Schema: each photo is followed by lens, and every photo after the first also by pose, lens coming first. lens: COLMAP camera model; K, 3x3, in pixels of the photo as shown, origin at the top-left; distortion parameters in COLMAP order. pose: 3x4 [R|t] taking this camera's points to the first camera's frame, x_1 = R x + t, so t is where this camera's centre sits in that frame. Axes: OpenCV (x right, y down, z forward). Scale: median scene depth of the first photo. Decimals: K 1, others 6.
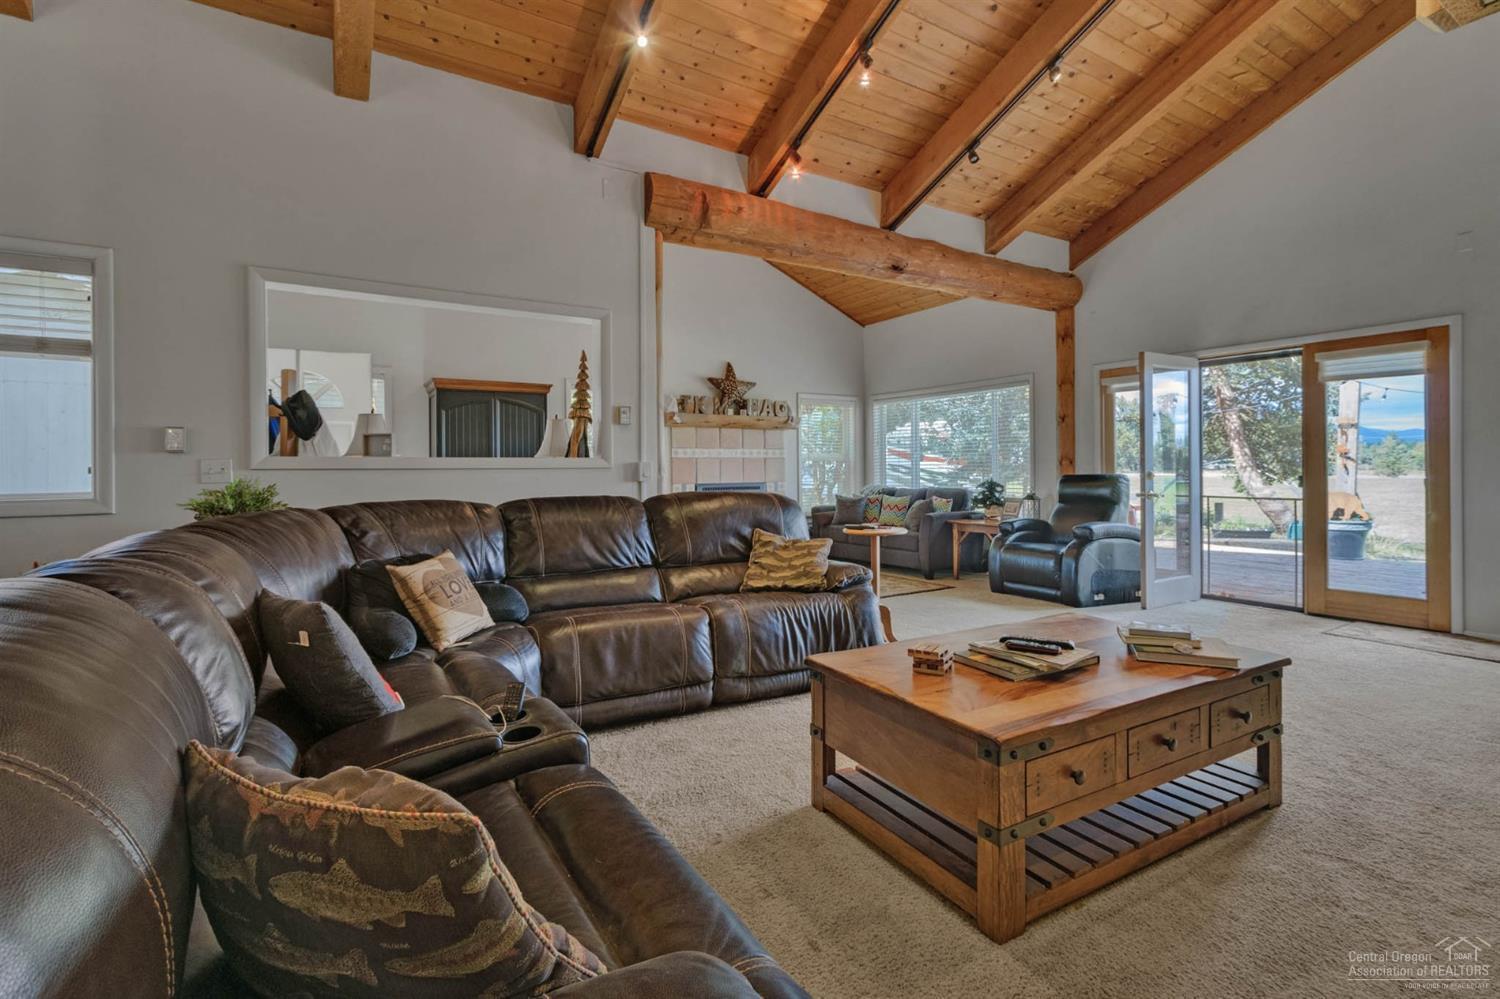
lens RADIAL K [[682.8, 0, 751.1], [0, 682.8, 469.4], [0, 0, 1]] dist [-0.000636, -0.000205]
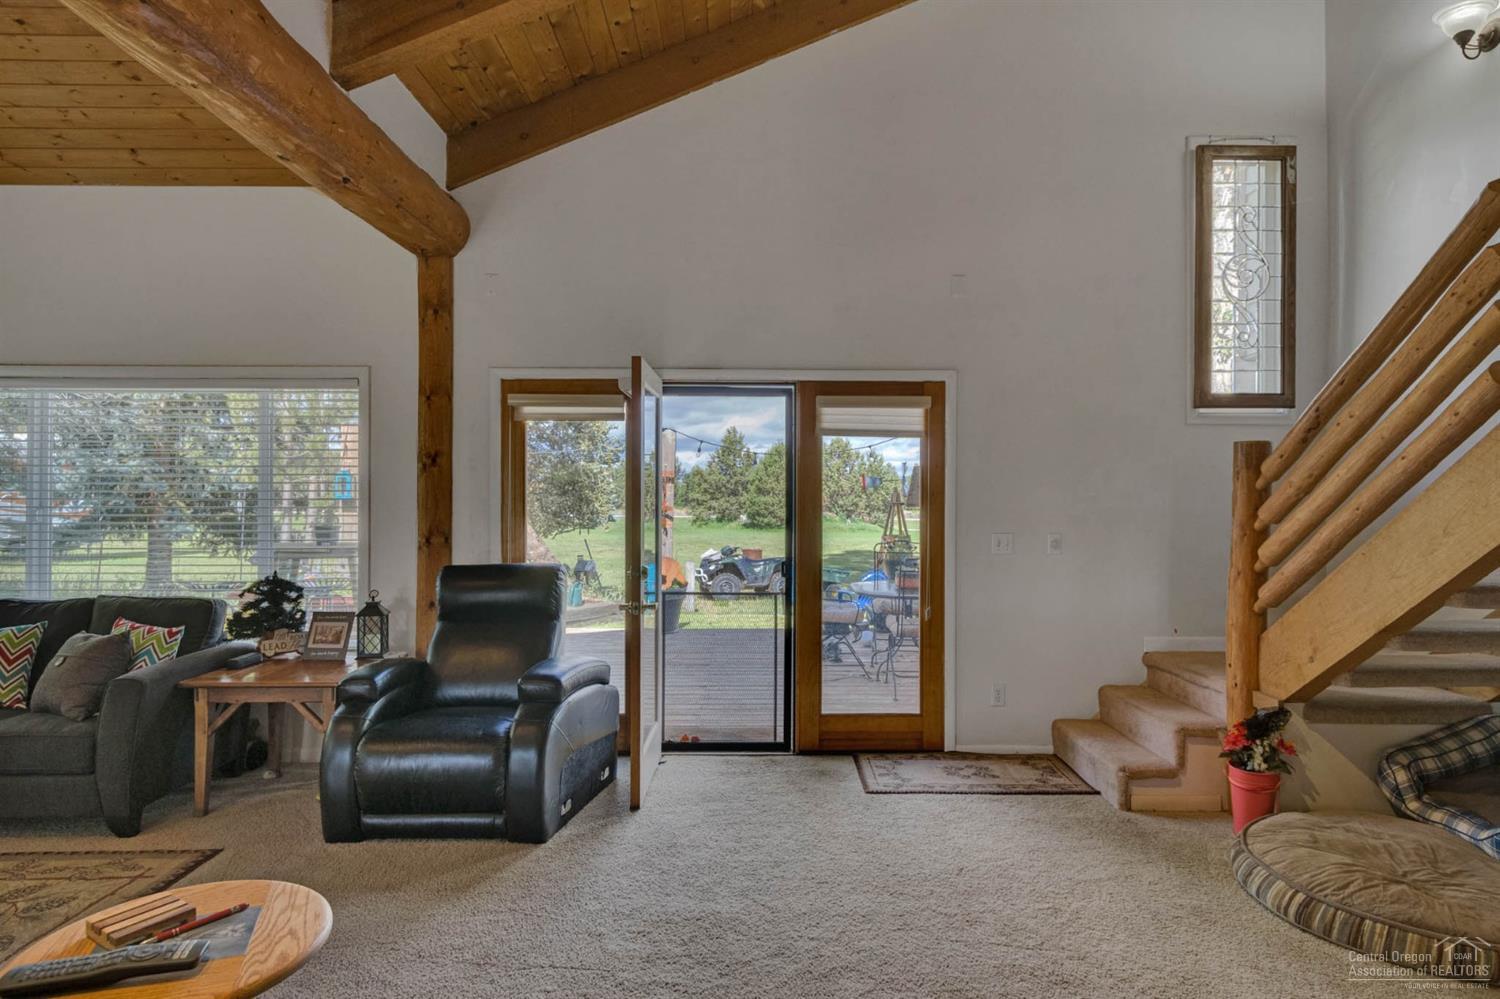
lens RADIAL K [[822.1, 0, 752.7], [0, 822.1, 497.6], [0, 0, 1]] dist [0.001844, 0.001018]
pose [[0.502858, 0.011087, 0.864298, 0.024898], [-0.004363, 0.999938, -0.010289, -0.040249], [-0.864358, 0.001402, 0.502875, 0.480169]]
